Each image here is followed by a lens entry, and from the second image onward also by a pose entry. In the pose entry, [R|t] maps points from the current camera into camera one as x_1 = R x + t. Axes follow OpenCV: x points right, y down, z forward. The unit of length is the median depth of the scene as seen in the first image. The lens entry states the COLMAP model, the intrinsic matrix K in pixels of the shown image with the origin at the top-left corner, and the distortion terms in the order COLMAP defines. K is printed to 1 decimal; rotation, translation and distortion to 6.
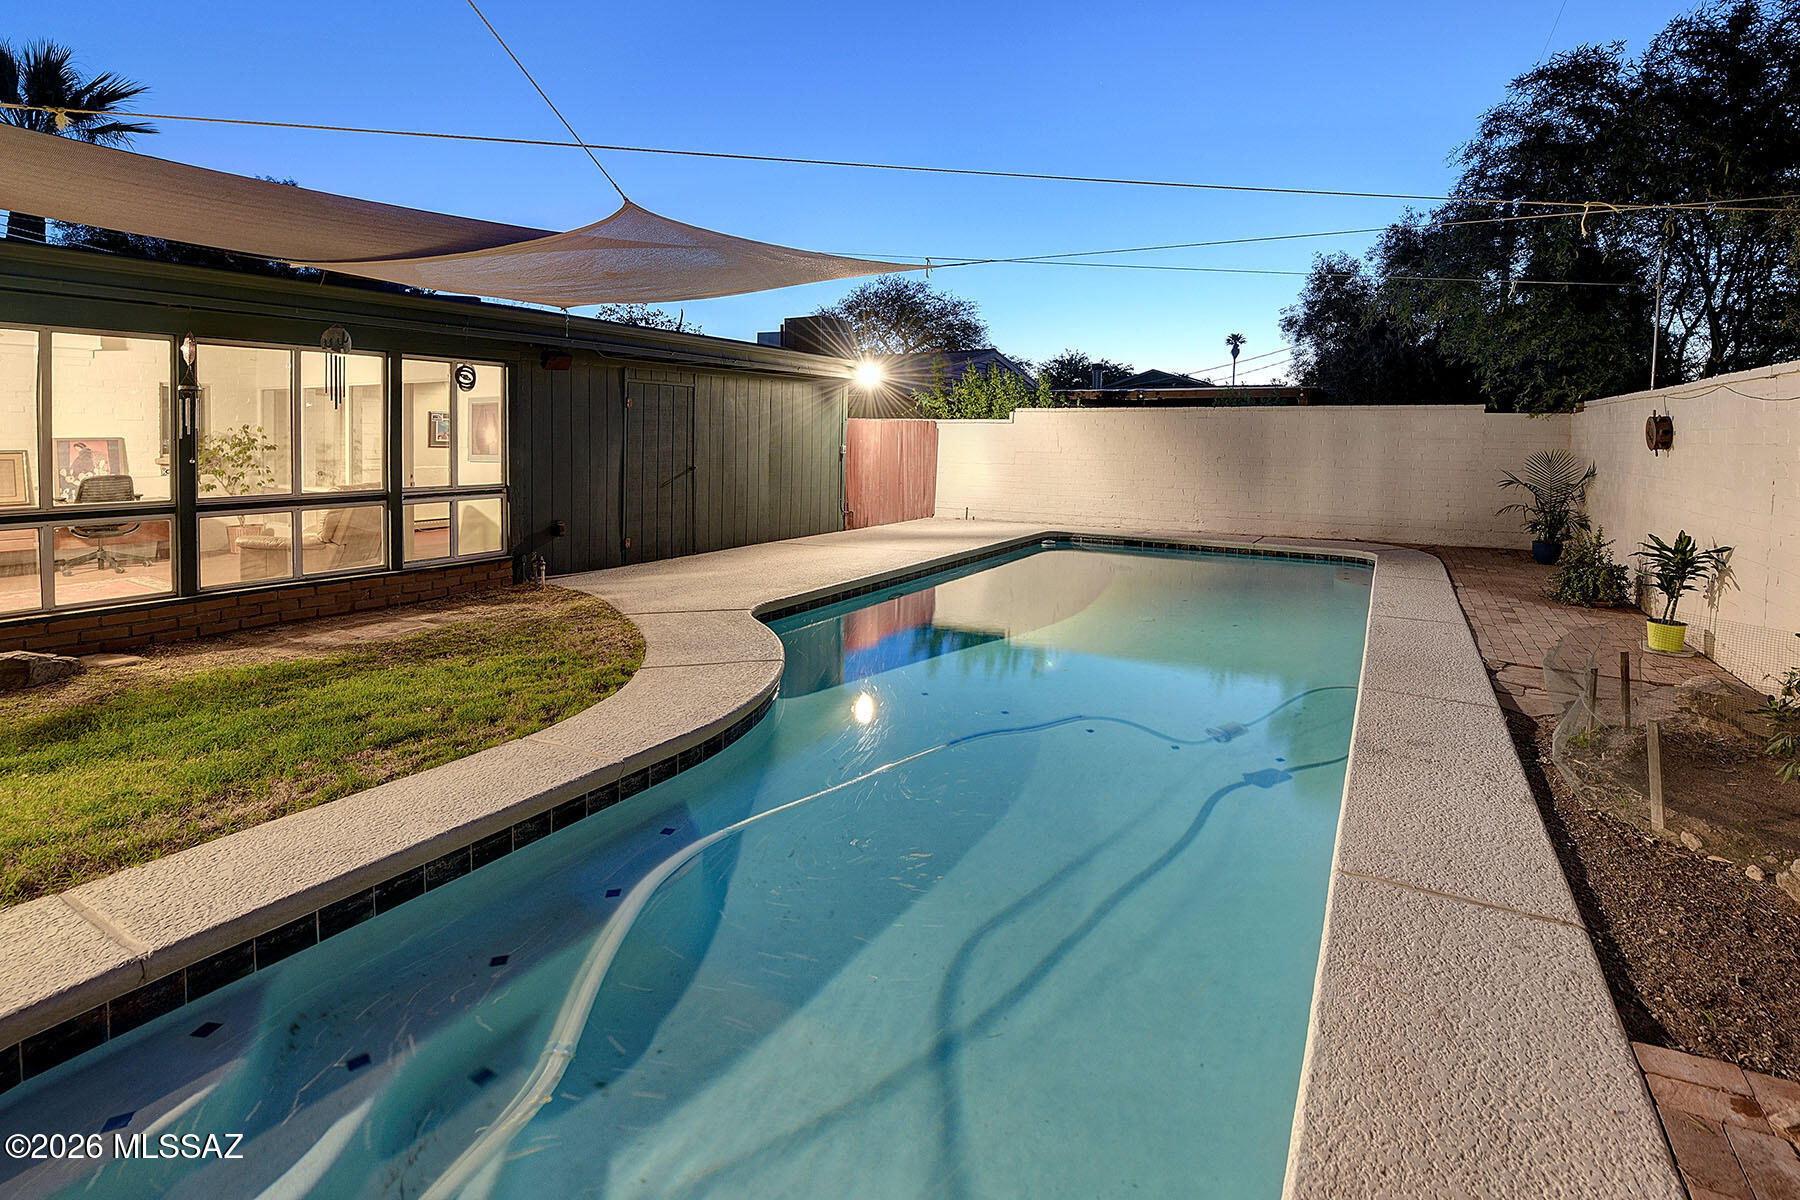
lens RADIAL K [[805.6, 0, 939.0], [0, 805.6, 500.9], [0, 0, 1]] dist [-0.006813, -0.005468]
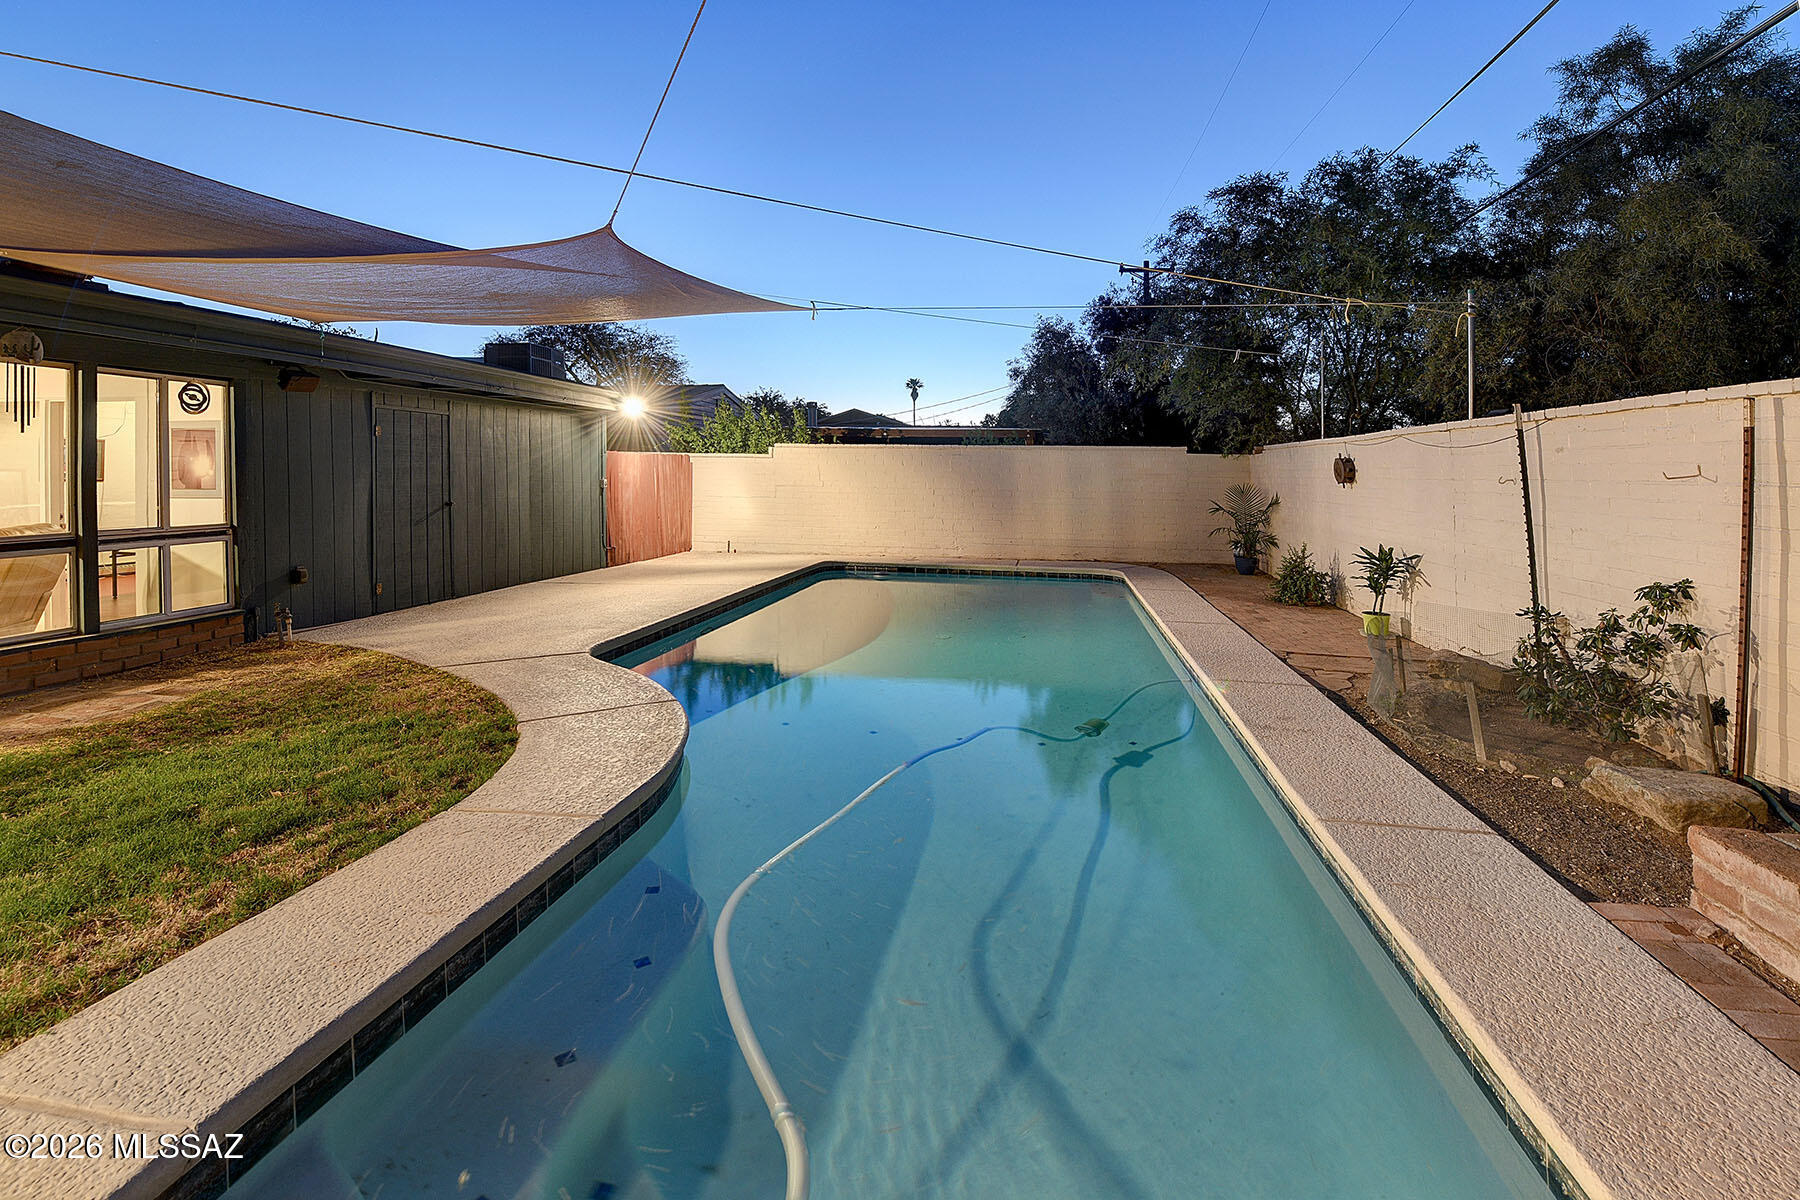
lens RADIAL K [[782.3, 0, 885.8], [0, 782.3, 496.1], [0, 0, 1]] dist [-0.008982, -0.002980]
pose [[0.949868, -0.004890, 0.312612, -0.135375], [0.019630, 0.998838, -0.044019, -0.000878], [-0.312034, 0.047948, 0.948860, 0.009361]]
